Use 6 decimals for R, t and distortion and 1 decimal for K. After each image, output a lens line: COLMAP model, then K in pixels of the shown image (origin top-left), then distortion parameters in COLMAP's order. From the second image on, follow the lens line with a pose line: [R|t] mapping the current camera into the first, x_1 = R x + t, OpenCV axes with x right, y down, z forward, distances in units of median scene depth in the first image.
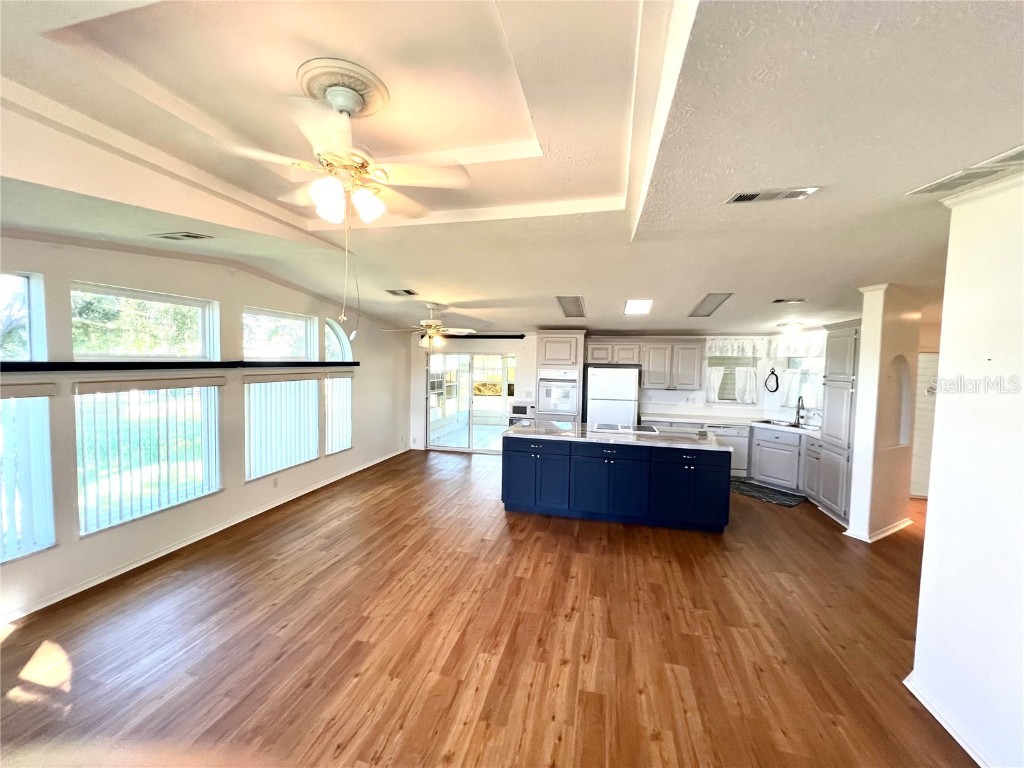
lens RADIAL K [[409.8, 0, 510.3], [0, 409.8, 381.5], [0, 0, 1]] dist [-0.001557, 0.000558]
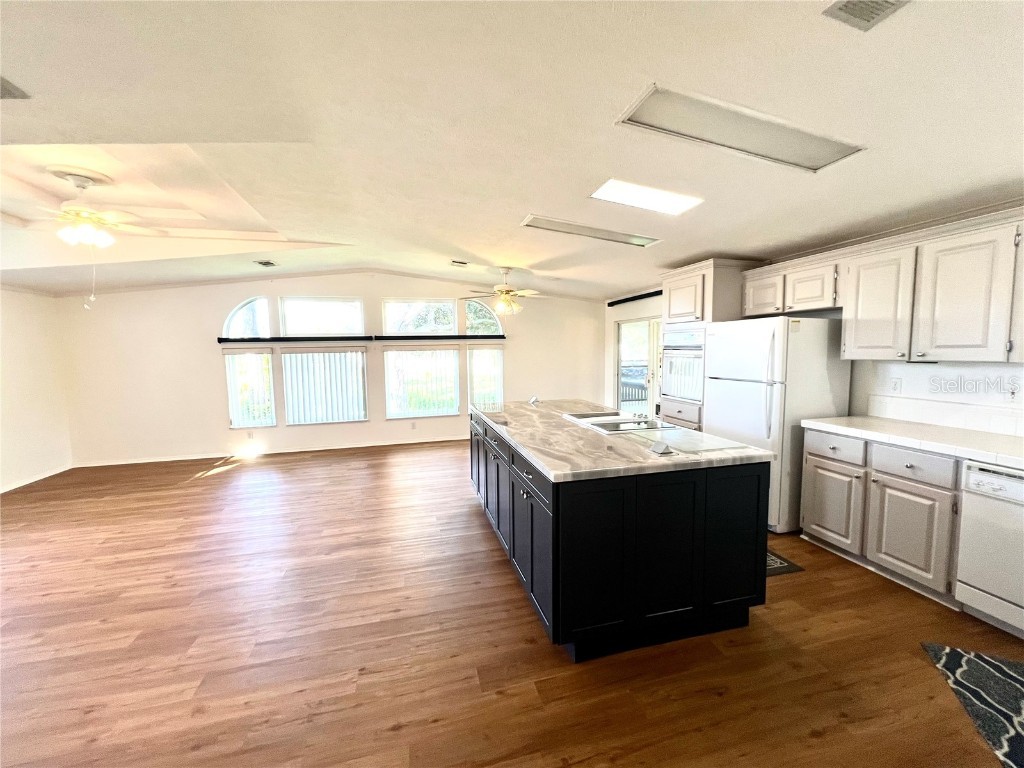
lens RADIAL K [[409.8, 0, 510.3], [0, 409.8, 381.5], [0, 0, 1]] dist [-0.001557, 0.000558]
pose [[0.468916, 0.043945, -0.882149, 0.919271], [-0.018659, 0.999031, 0.039849, 0.049224], [0.883046, -0.002226, 0.469282, 0.773449]]
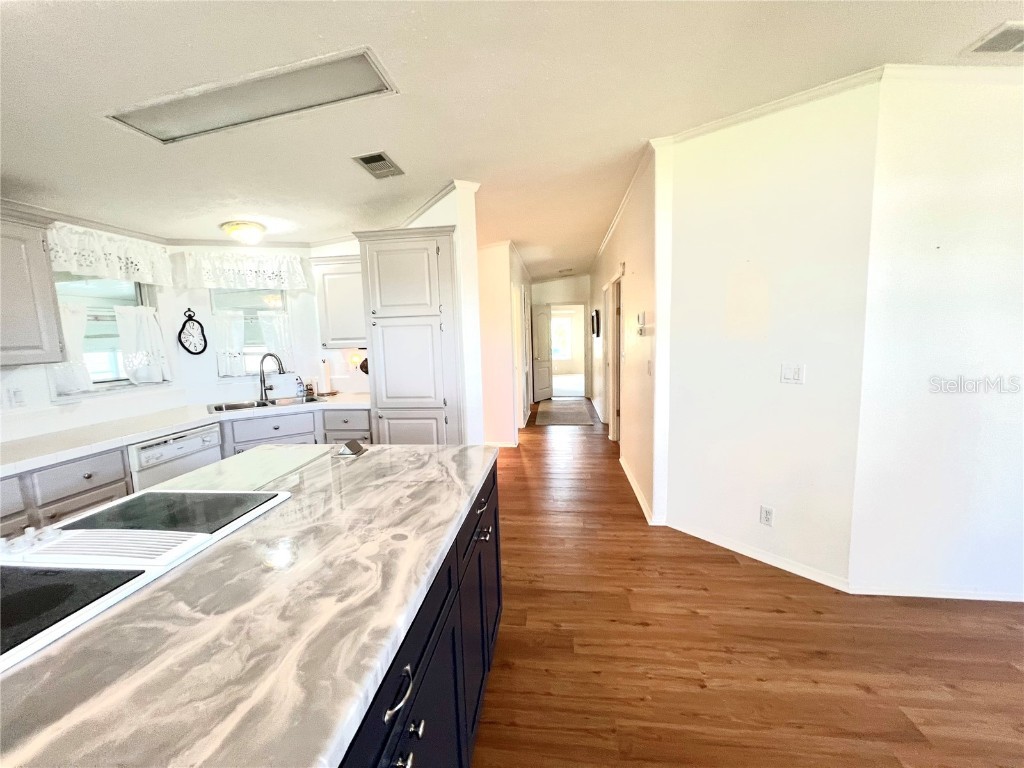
lens RADIAL K [[409.8, 0, 510.3], [0, 409.8, 381.5], [0, 0, 1]] dist [-0.001557, 0.000558]
pose [[-0.116780, -0.131349, 0.984434, 0.097572], [0.075832, 0.987143, 0.140707, 0.026851], [-0.990259, 0.091083, -0.105318, 1.050278]]
